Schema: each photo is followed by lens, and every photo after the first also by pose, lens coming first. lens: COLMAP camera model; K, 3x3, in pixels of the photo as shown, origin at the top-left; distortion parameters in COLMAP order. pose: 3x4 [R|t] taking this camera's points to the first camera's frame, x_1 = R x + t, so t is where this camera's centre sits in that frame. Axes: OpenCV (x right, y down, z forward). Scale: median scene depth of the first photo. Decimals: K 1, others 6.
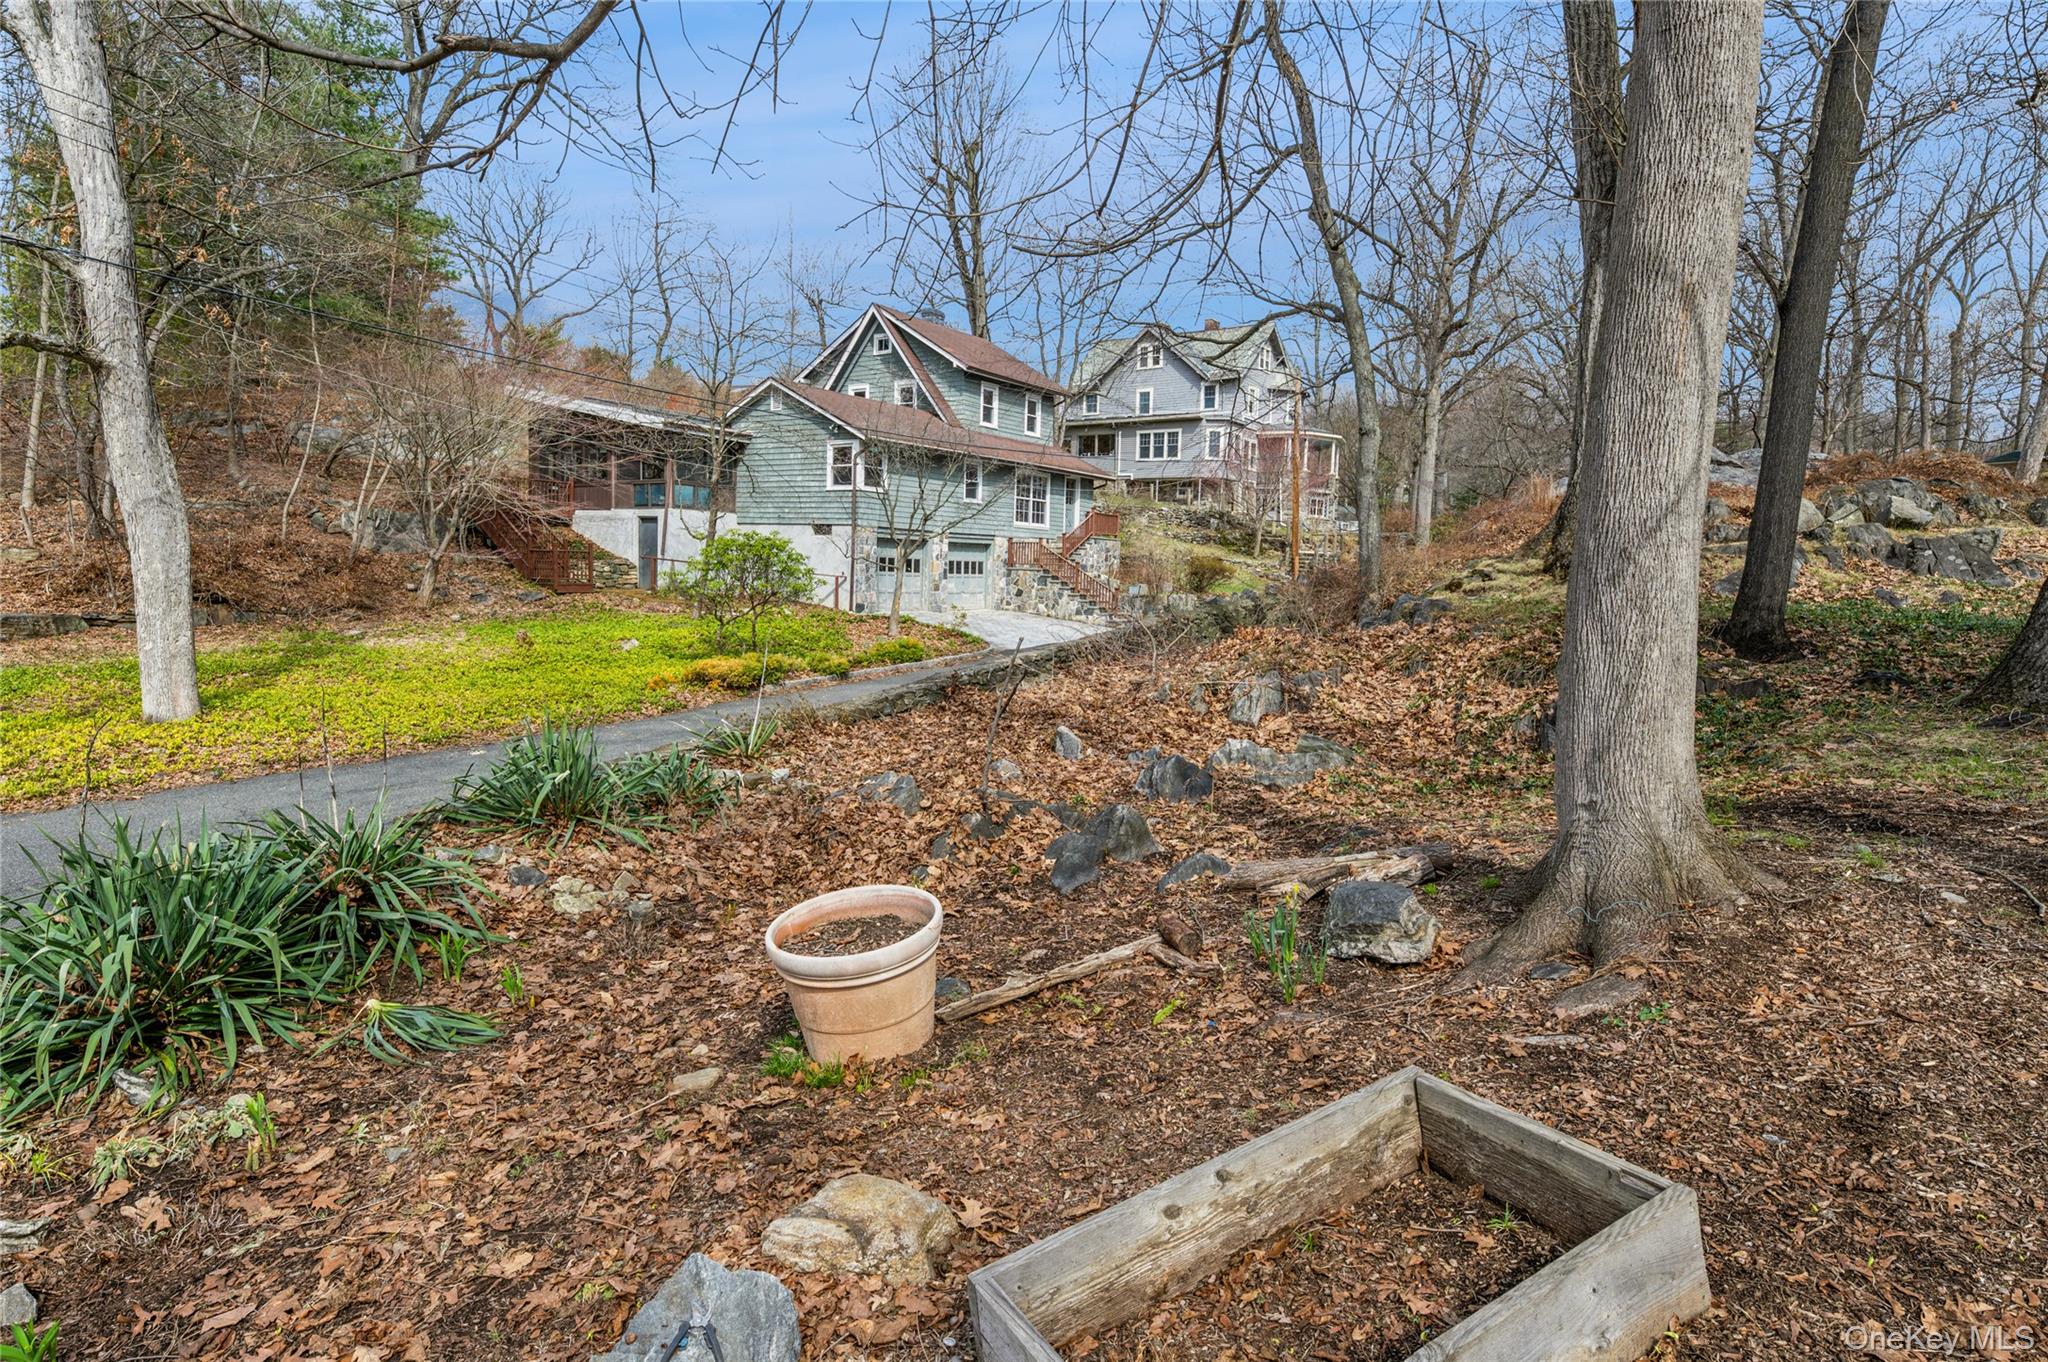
lens RADIAL K [[1104.4, 0, 1024.0], [0, 1104.4, 681.0], [0, 0, 1]] dist [0.001596, 0.000513]
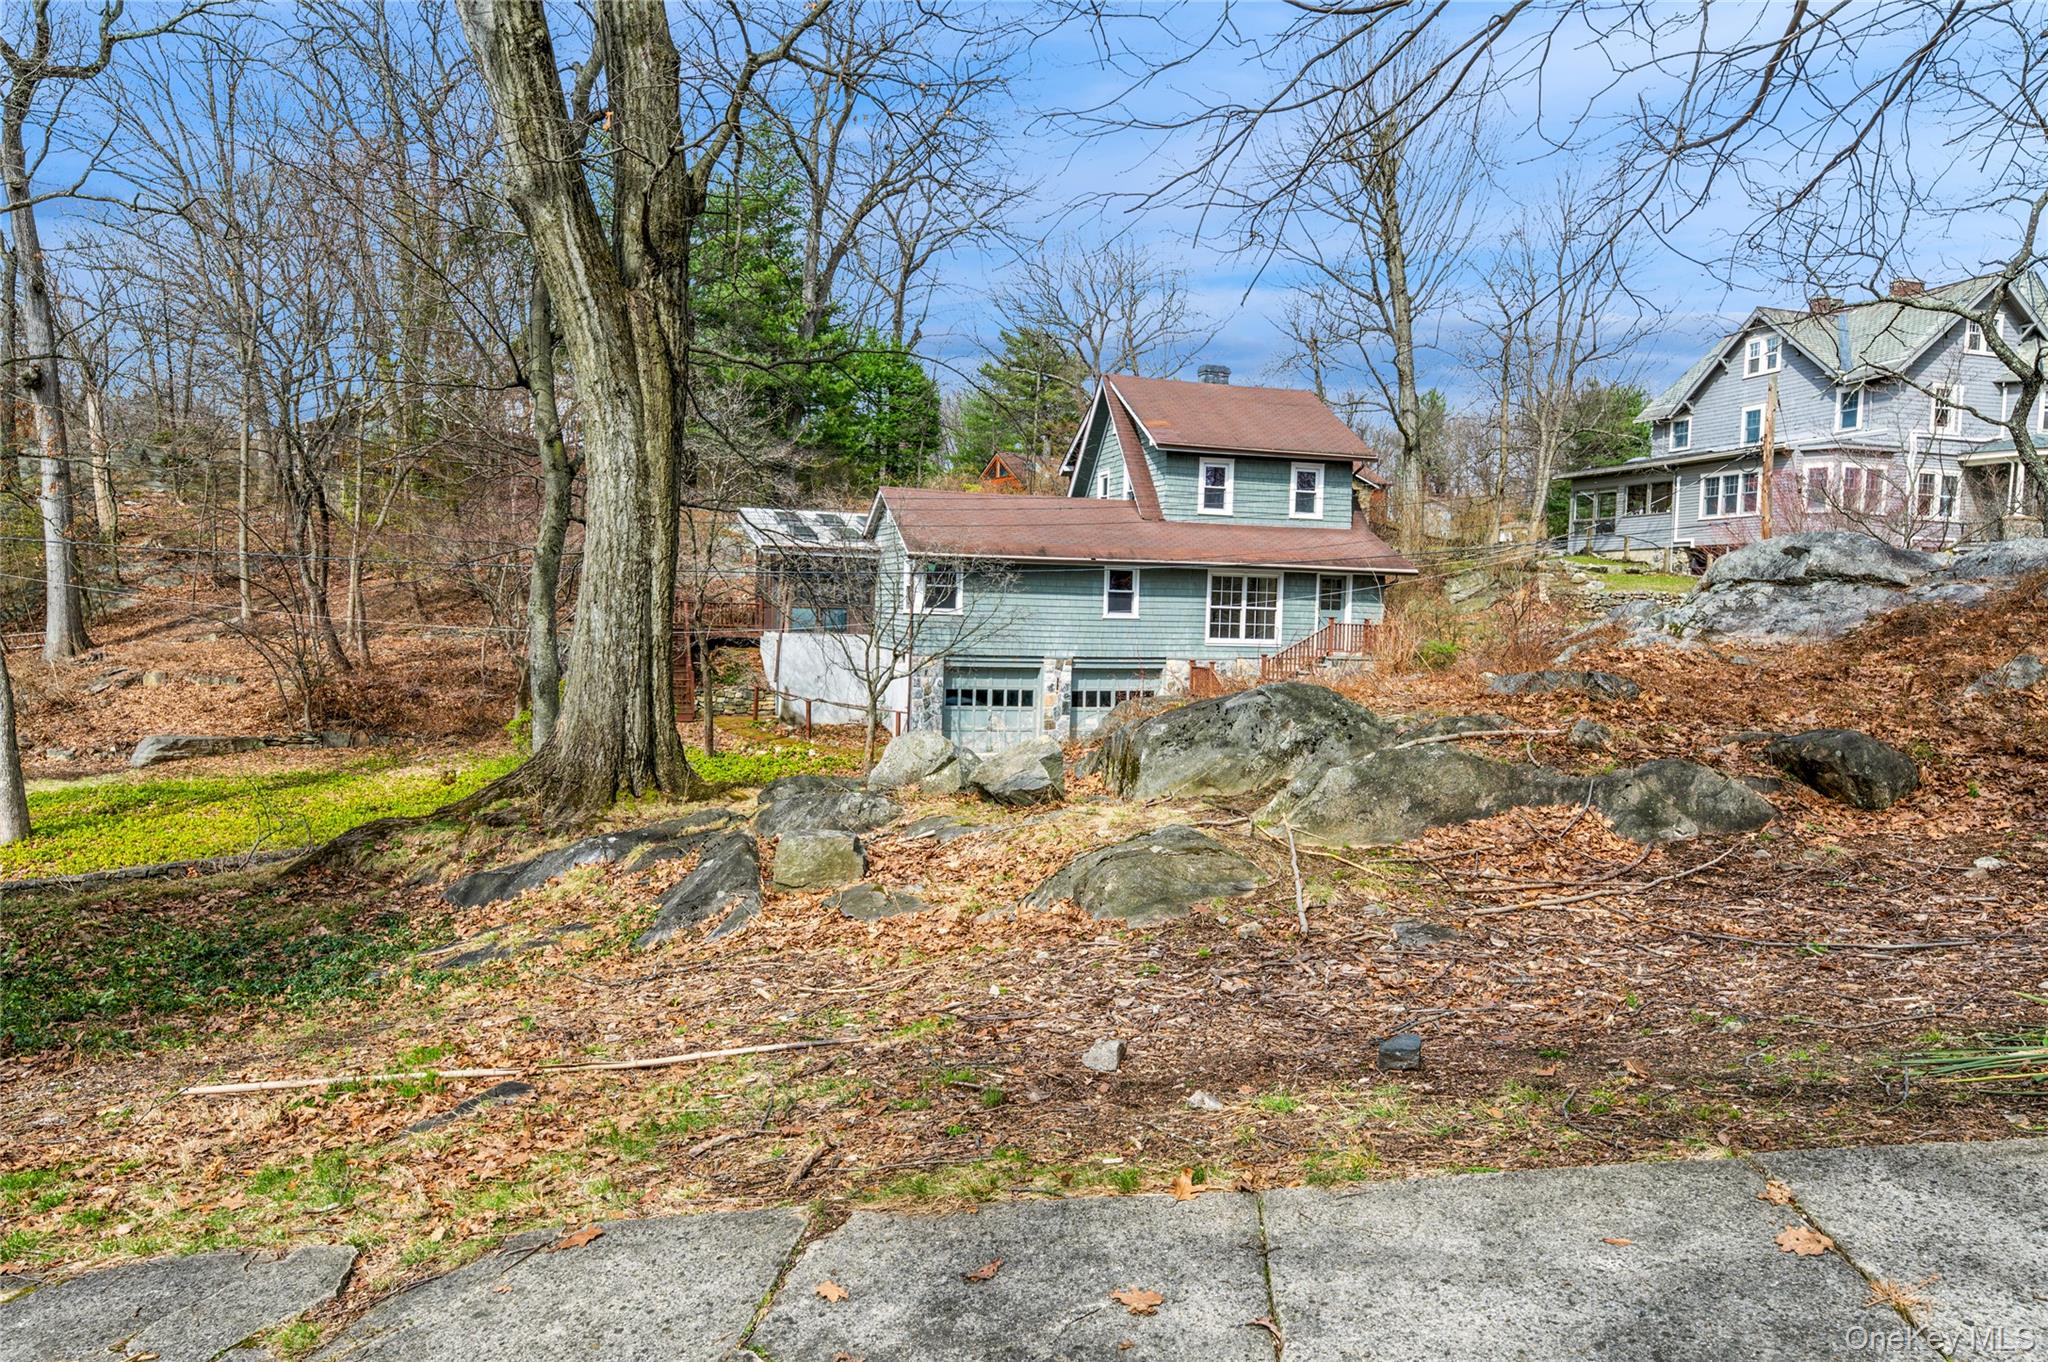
lens RADIAL K [[1345.5, 0, 1024.0], [0, 1345.5, 681.0], [0, 0, 1]] dist [0.025433, 0.001236]
pose [[0.787002, 0.021504, -0.616576, 0.423063], [-0.062635, 0.997014, -0.045176, -0.058983], [0.613763, 0.074173, 0.785998, 0.174206]]
